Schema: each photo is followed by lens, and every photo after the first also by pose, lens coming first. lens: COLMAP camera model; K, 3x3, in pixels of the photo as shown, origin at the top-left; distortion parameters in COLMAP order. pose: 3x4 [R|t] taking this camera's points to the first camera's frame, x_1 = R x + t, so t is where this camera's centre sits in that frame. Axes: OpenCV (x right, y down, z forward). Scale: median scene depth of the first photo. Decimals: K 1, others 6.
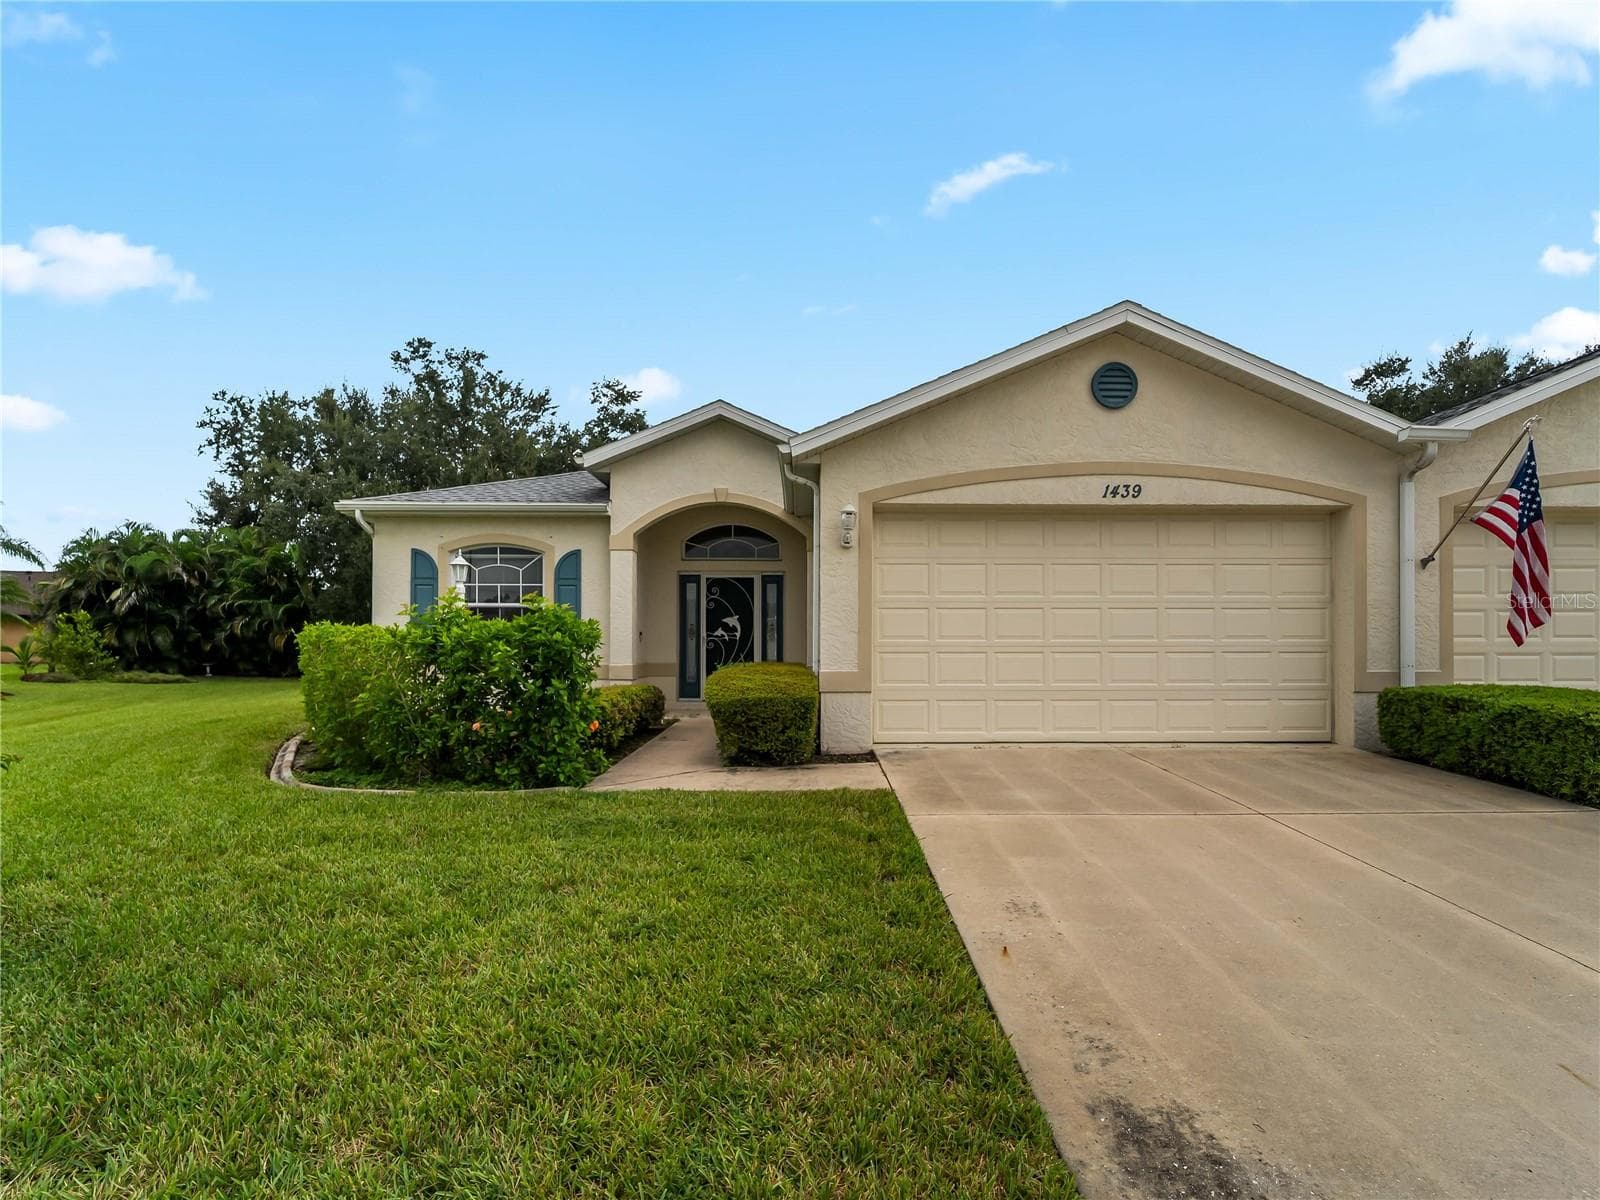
lens RADIAL K [[734.6, 0, 814.2], [0, 734.6, 650.2], [0, 0, 1]] dist [0.004676, -0.005608]
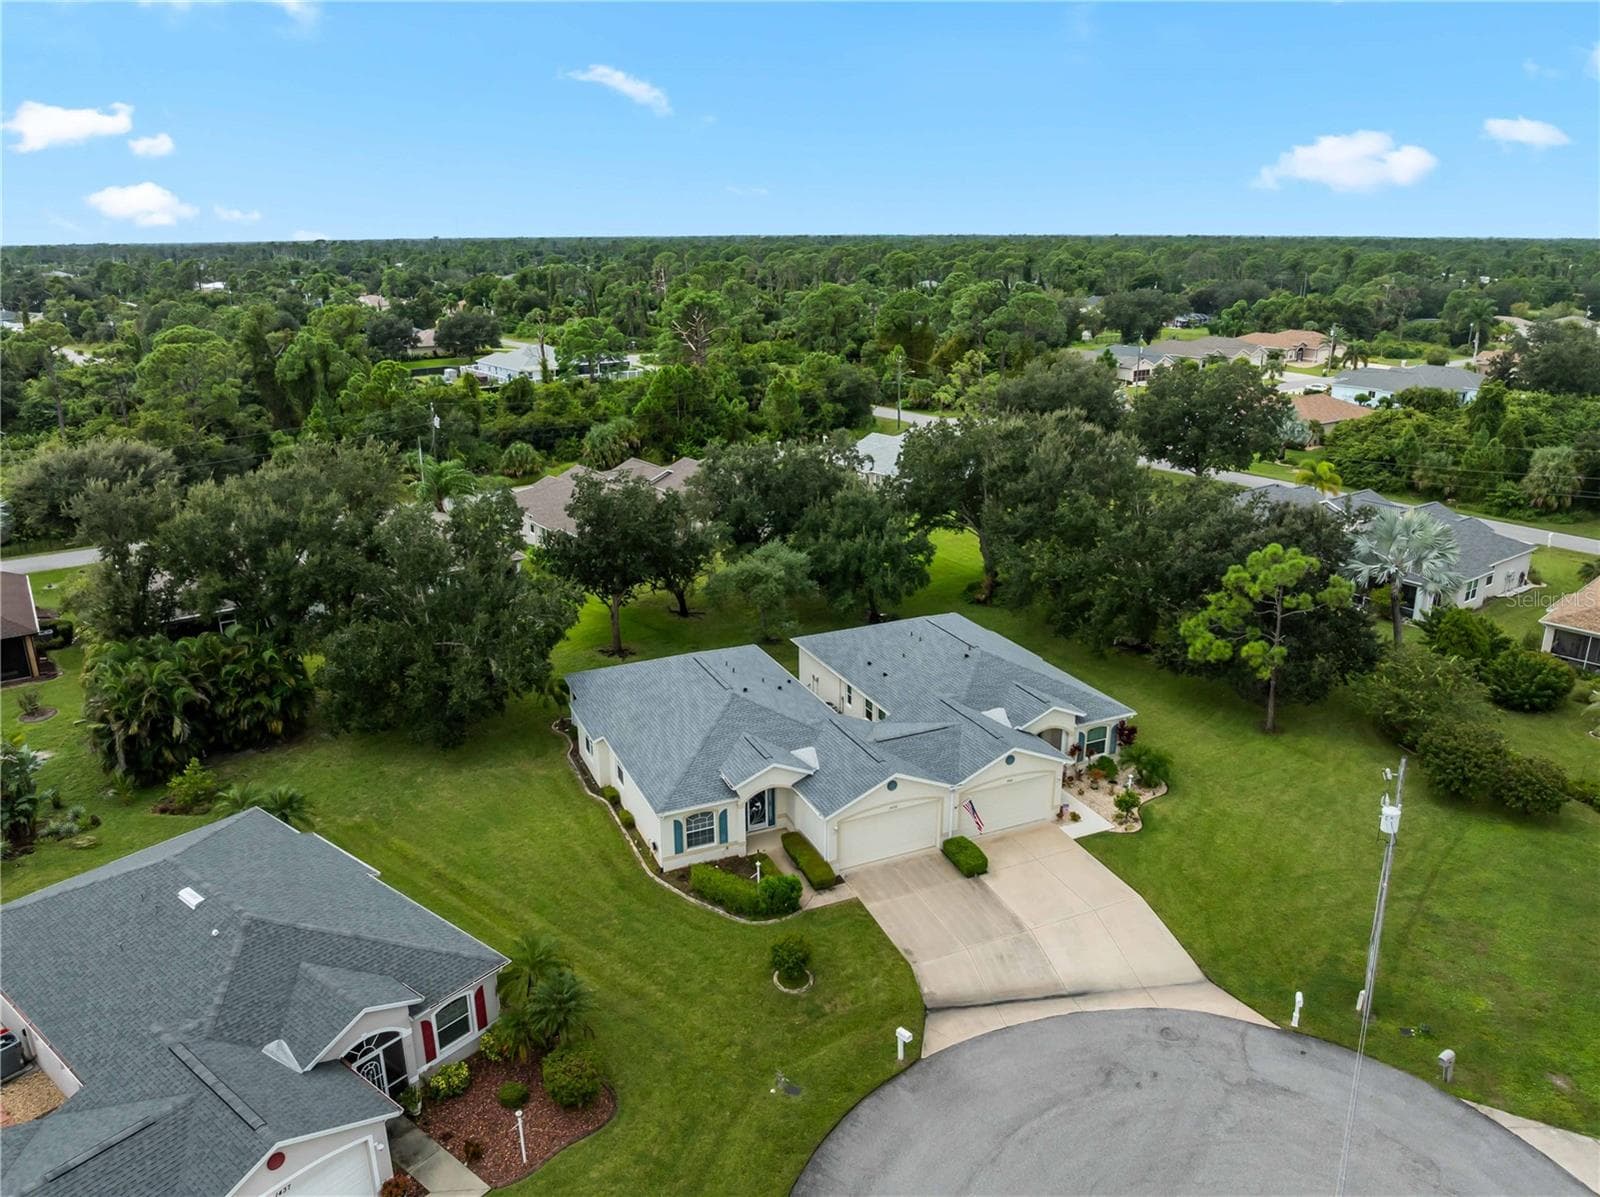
lens RADIAL K [[1128.5, 0, 784.4], [0, 1128.5, 602.9], [0, 0, 1]] dist [-0.017164, -0.021828]
pose [[0.926814, -0.135547, 0.350204, -2.189224], [0.015315, 0.945451, 0.325405, -3.326555], [-0.375208, -0.296227, 0.878333, -3.957748]]
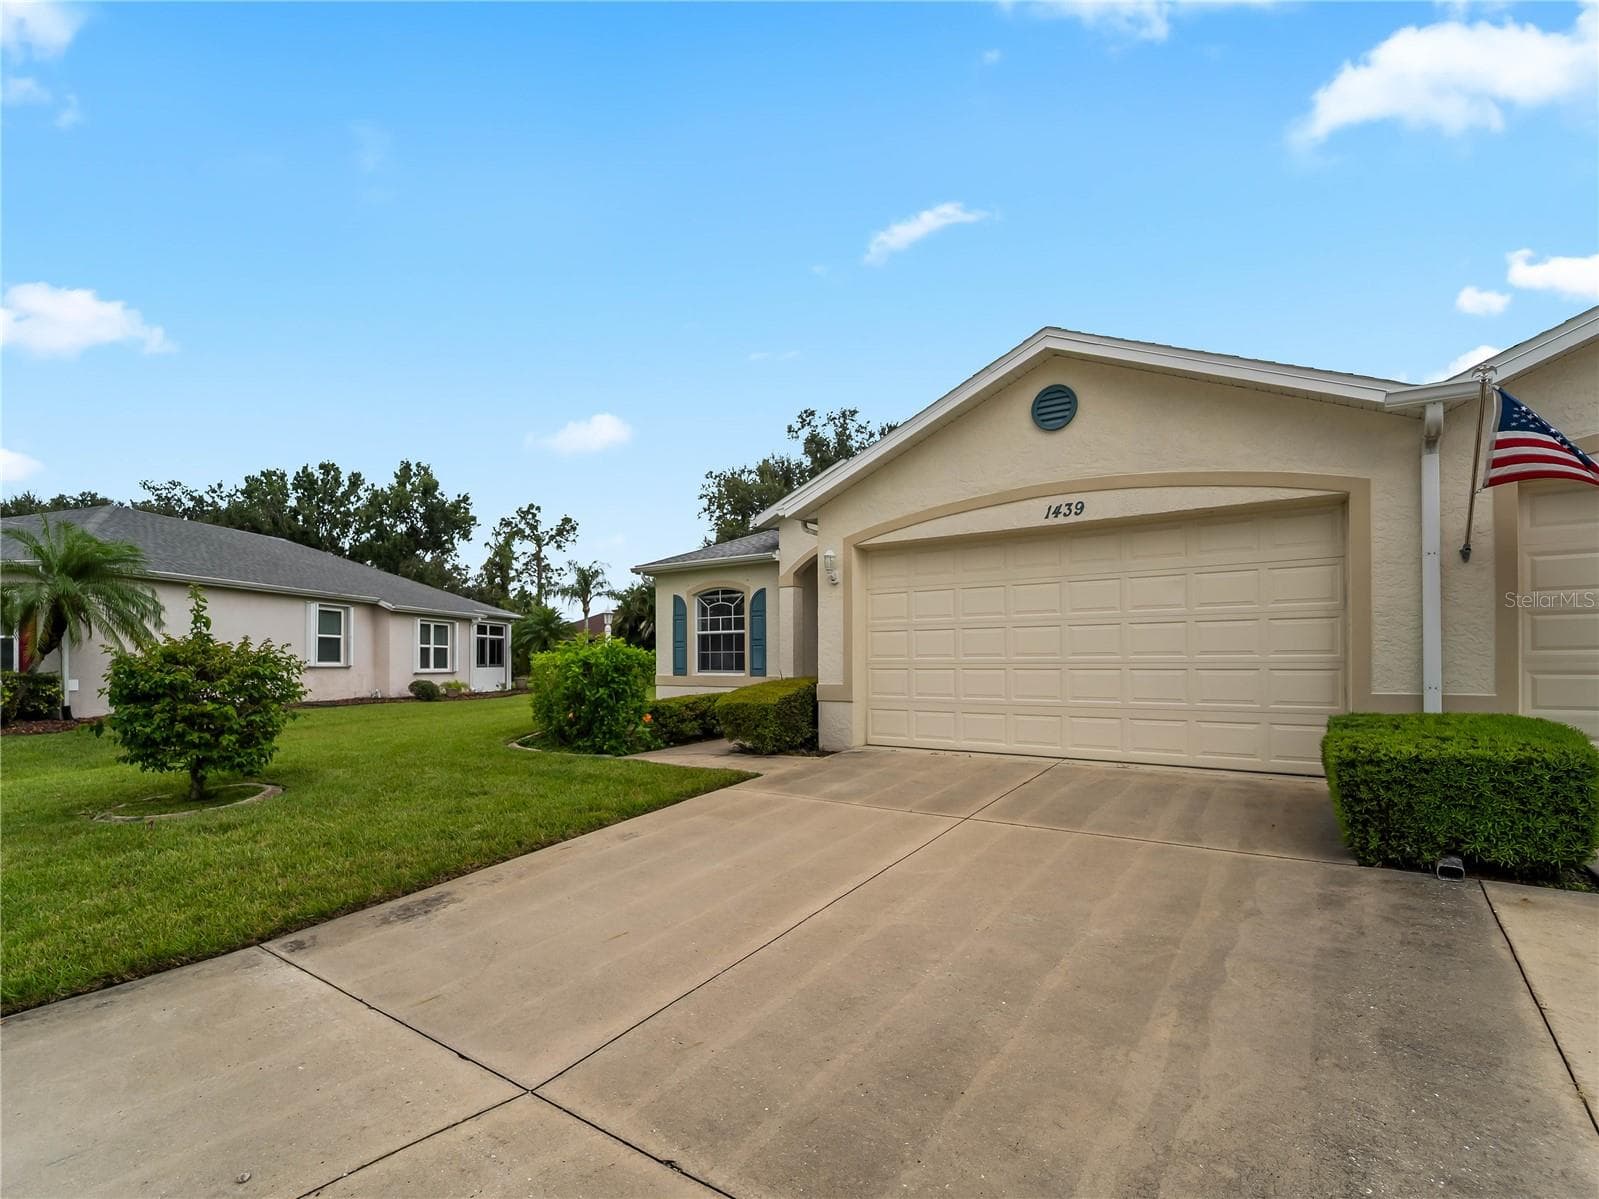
lens RADIAL K [[746.1, 0, 811.0], [0, 746.1, 654.7], [0, 0, 1]] dist [-0.002233, 0.000043]
pose [[0.809419, -0.008729, -0.587167, 0.716144], [0.005243, 0.999957, -0.007638, -0.011209], [0.587209, 0.003104, 0.809430, -0.031699]]
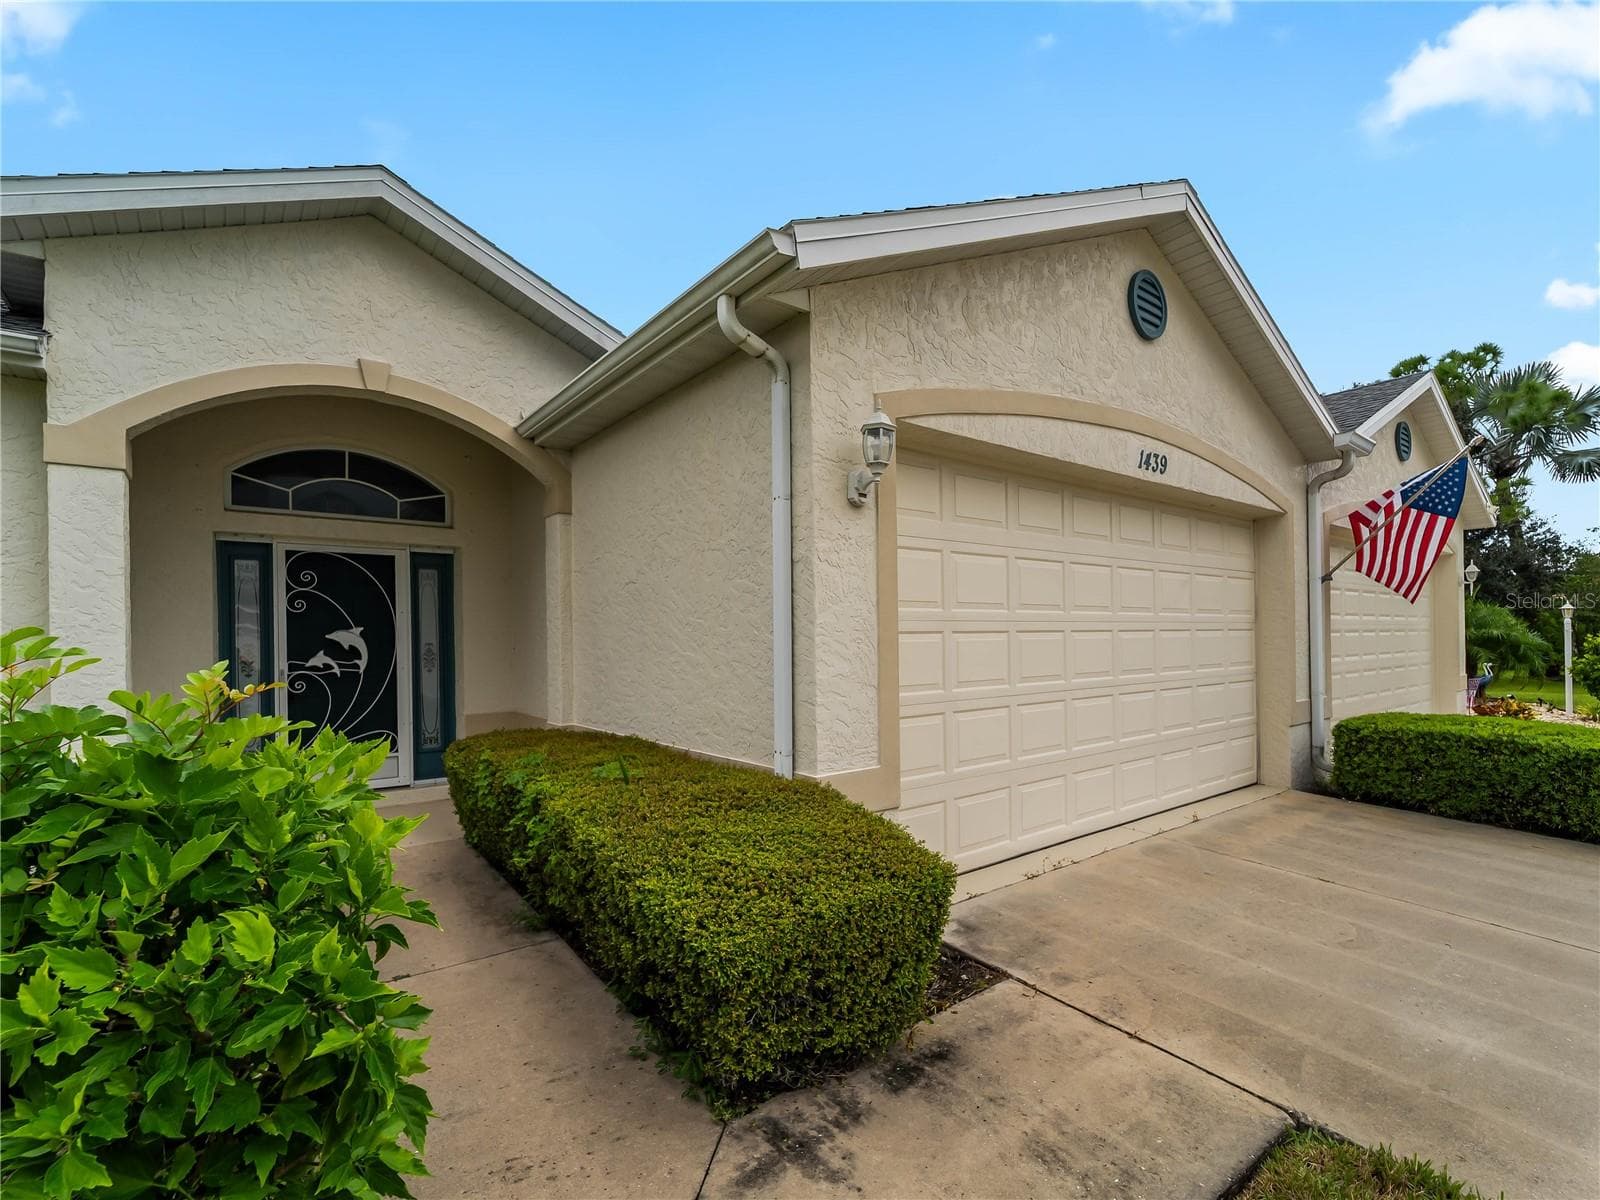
lens RADIAL K [[734.6, 0, 798.1], [0, 734.6, 641.4], [0, 0, 1]] dist [0.004676, -0.005608]
pose [[0.805379, -0.011839, 0.592642, -0.254764], [0.014120, 0.999900, 0.000786, -0.051754], [-0.592592, 0.007735, 0.805466, 0.623299]]
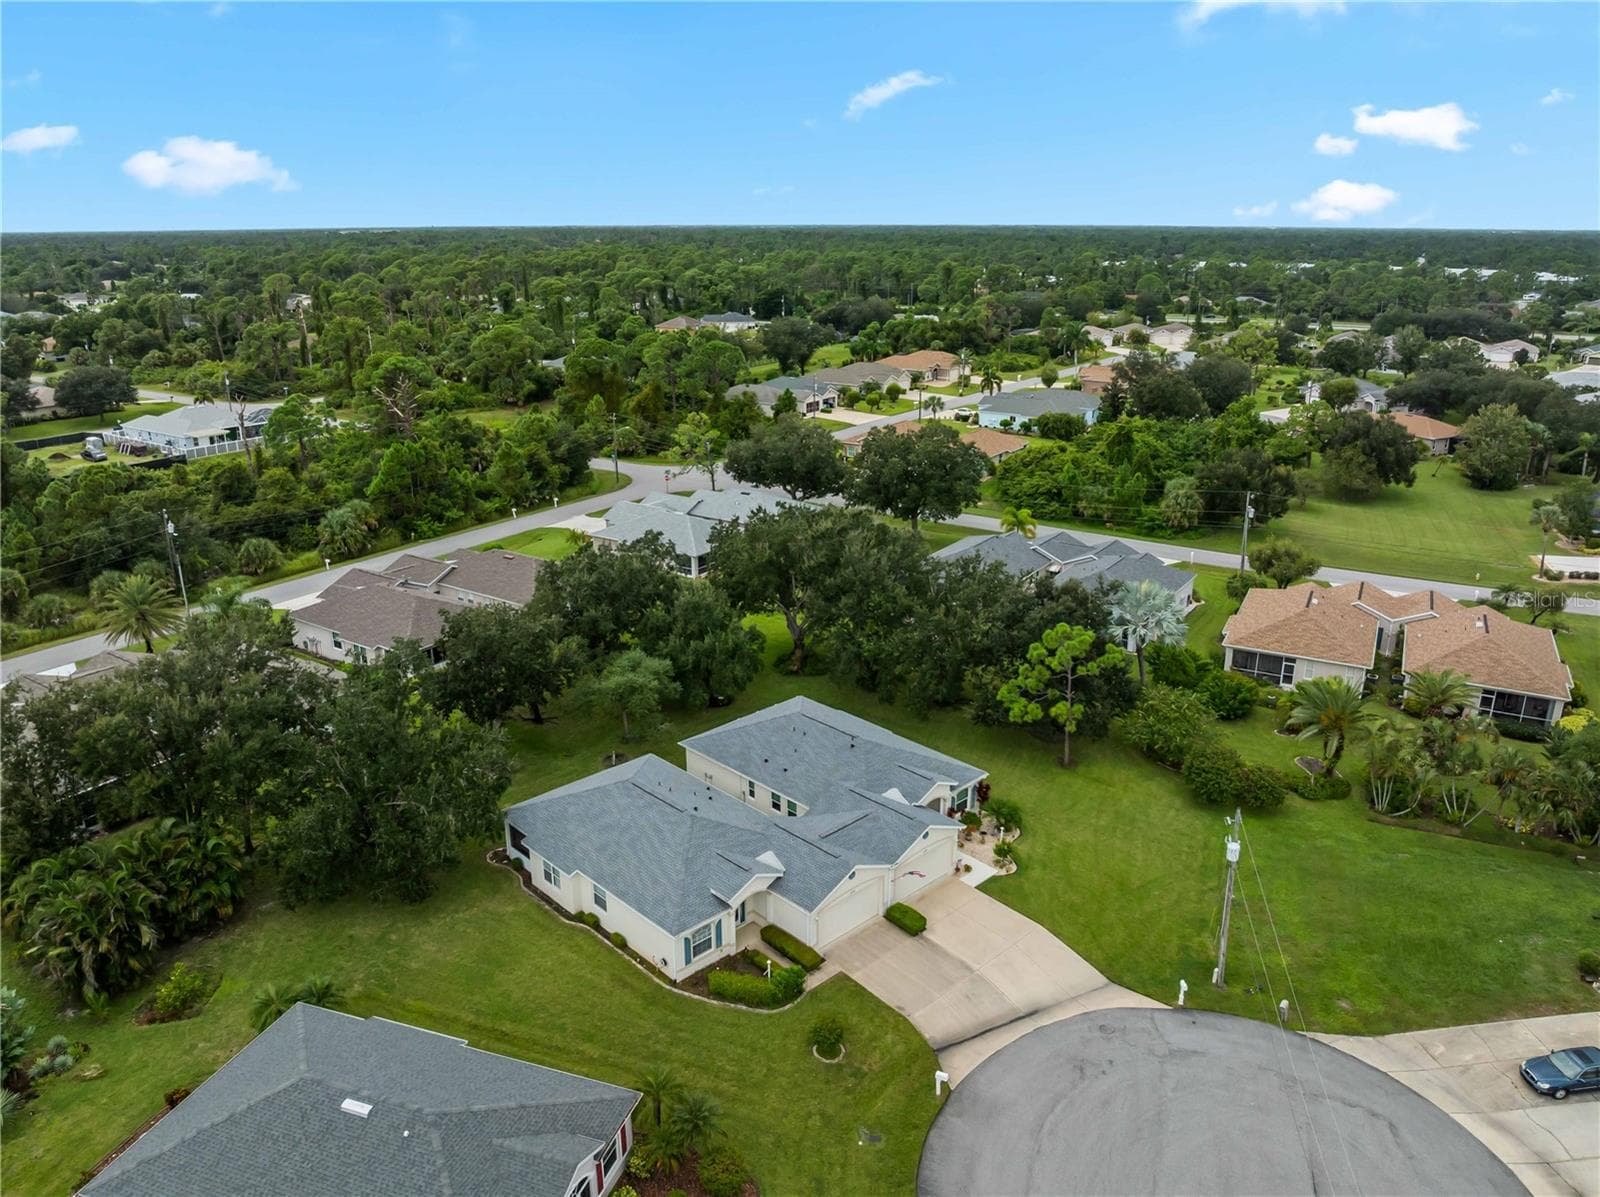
lens RADIAL K [[1153.9, 0, 772.7], [0, 1153.9, 585.6], [0, 0, 1]] dist [-0.016264, -0.019880]
pose [[0.749566, -0.223464, 0.623069, -4.467645], [0.012129, 0.945770, 0.324610, -4.777368], [-0.661819, -0.235759, 0.711627, -3.804333]]
